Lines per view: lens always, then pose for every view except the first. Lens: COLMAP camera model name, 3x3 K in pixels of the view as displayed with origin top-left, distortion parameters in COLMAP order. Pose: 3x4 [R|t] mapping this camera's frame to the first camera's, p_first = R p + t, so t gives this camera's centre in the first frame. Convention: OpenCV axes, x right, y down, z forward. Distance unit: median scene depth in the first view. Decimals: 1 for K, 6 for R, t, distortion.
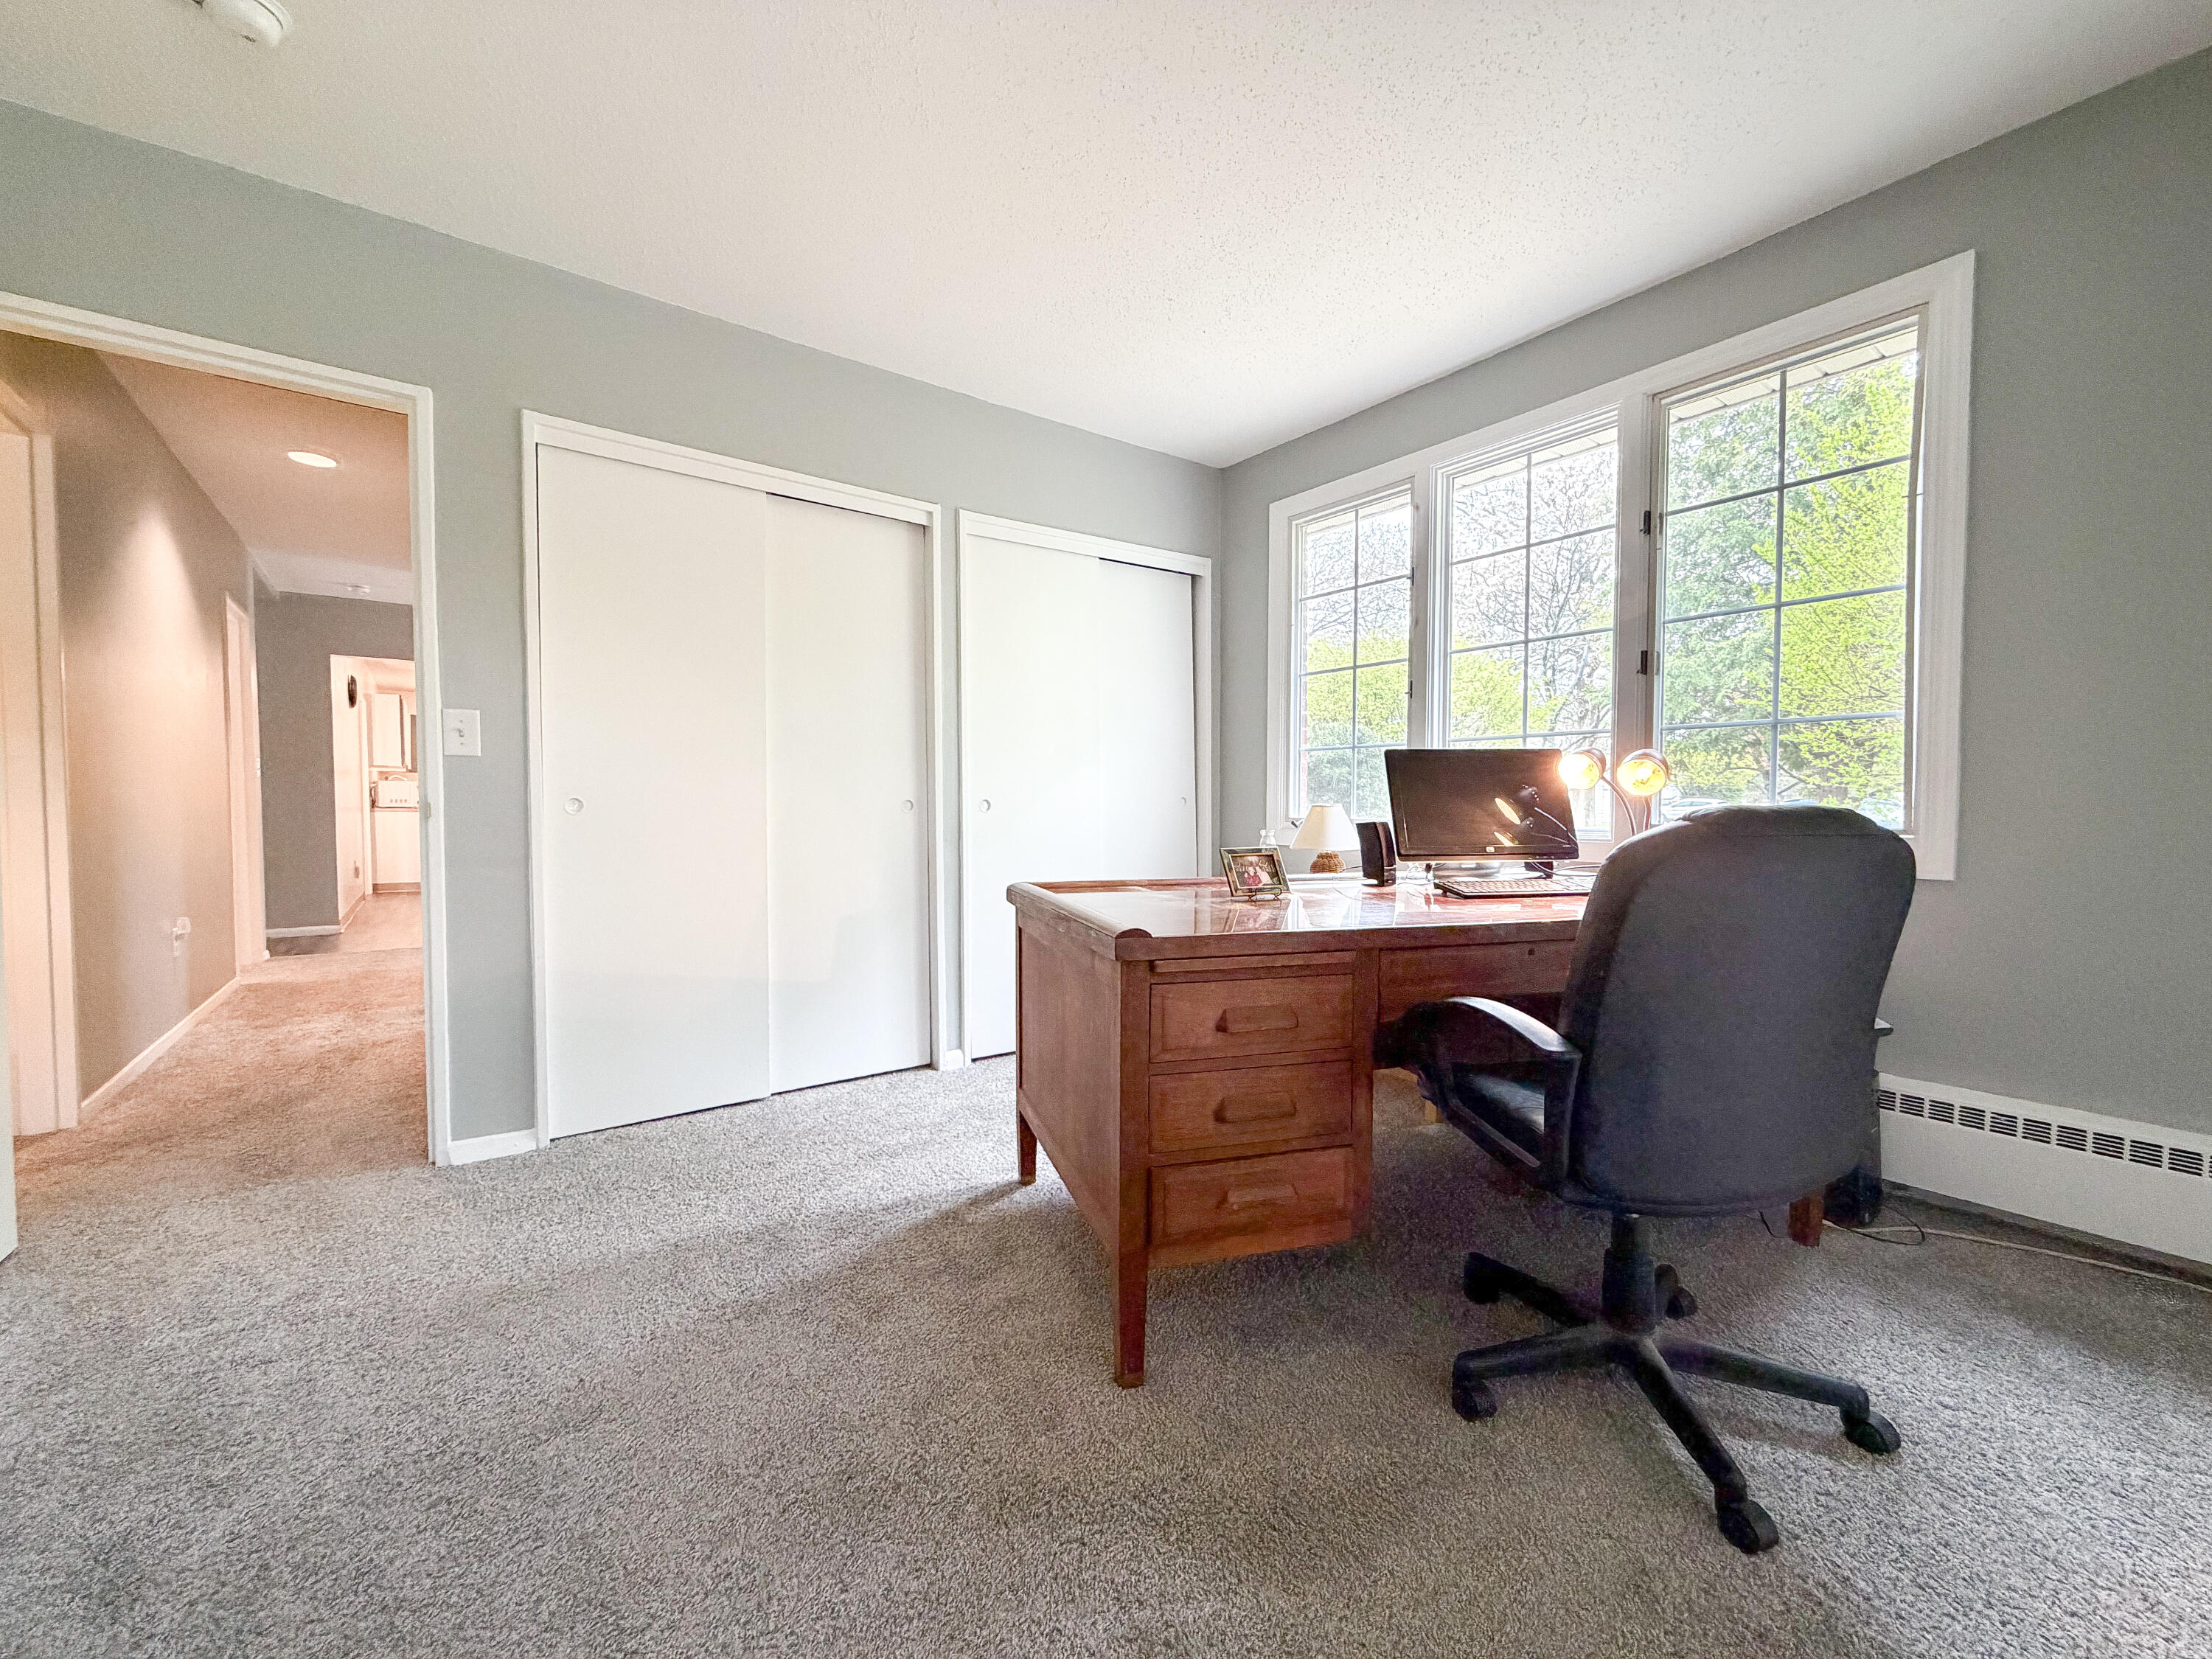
lens RADIAL K [[880.7, 0, 1105.9], [0, 880.7, 834.8], [0, 0, 1]] dist [0.000752, 0.000076]
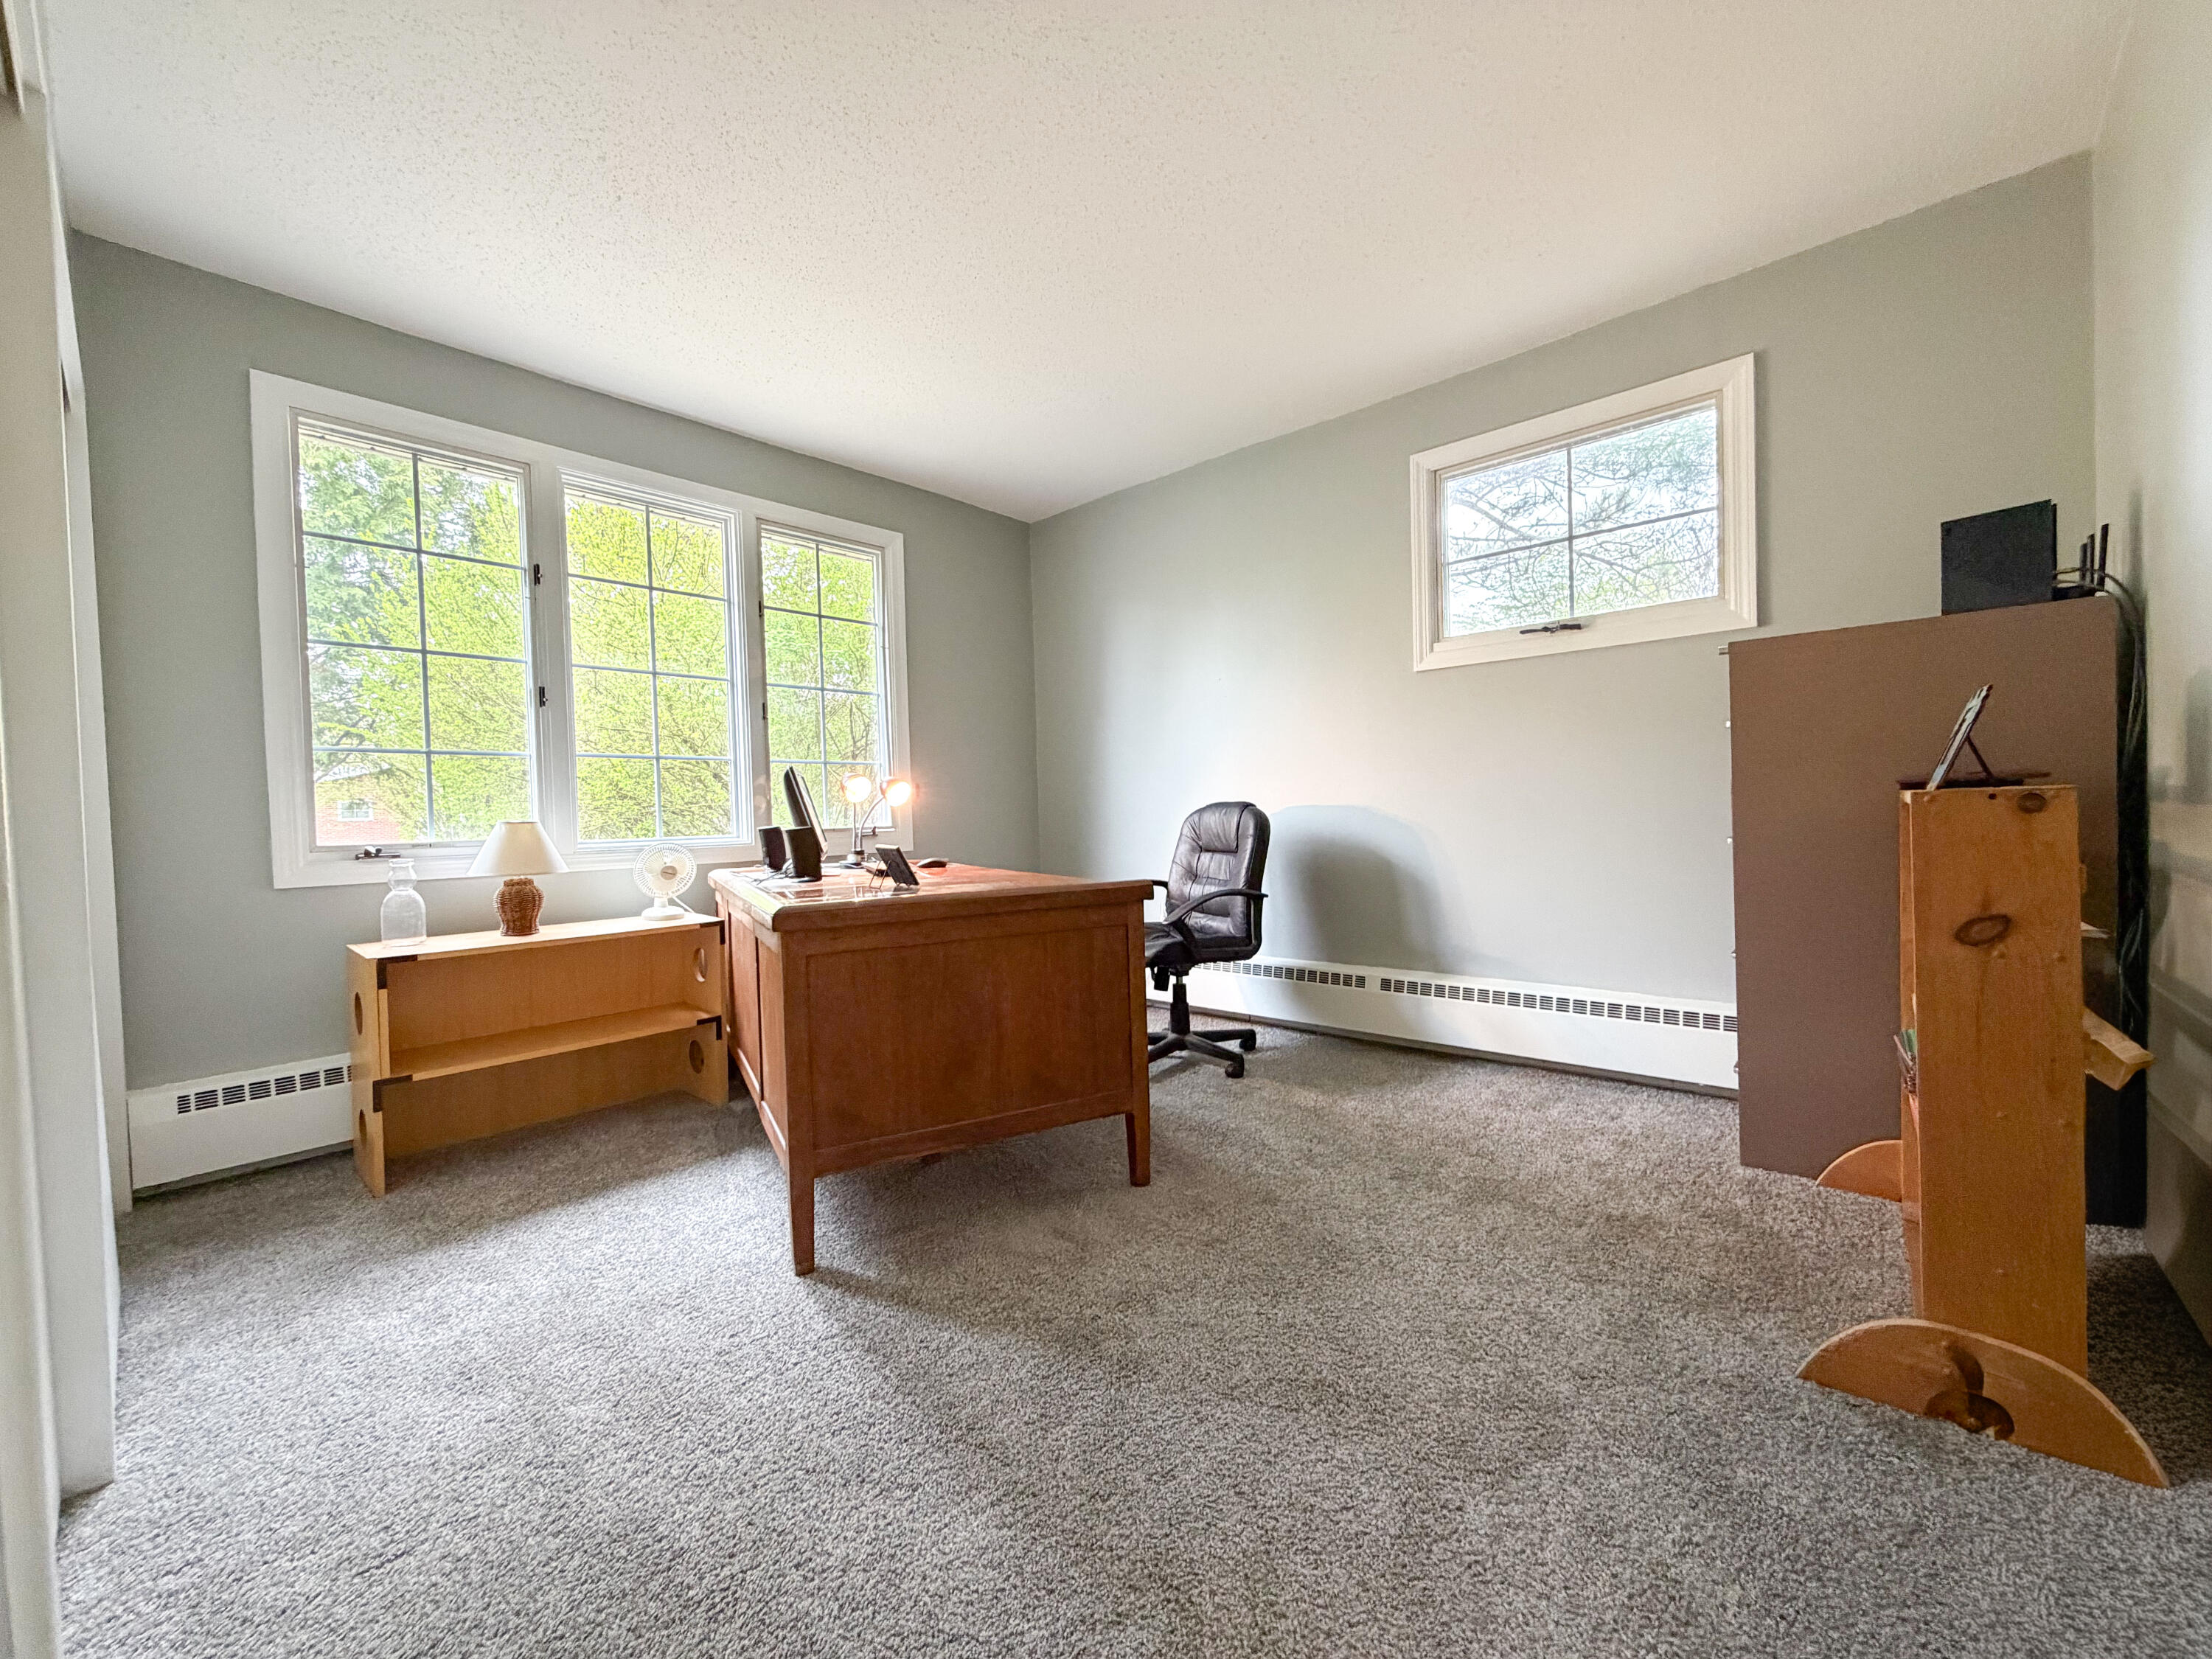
lens RADIAL K [[880.7, 0, 1105.9], [0, 880.7, 834.8], [0, 0, 1]] dist [0.000752, 0.000076]
pose [[-0.201145, -0.023148, 0.979288, -0.756841], [0.064649, 0.997227, 0.036851, -0.020306], [-0.977426, 0.070722, -0.199091, 0.697192]]
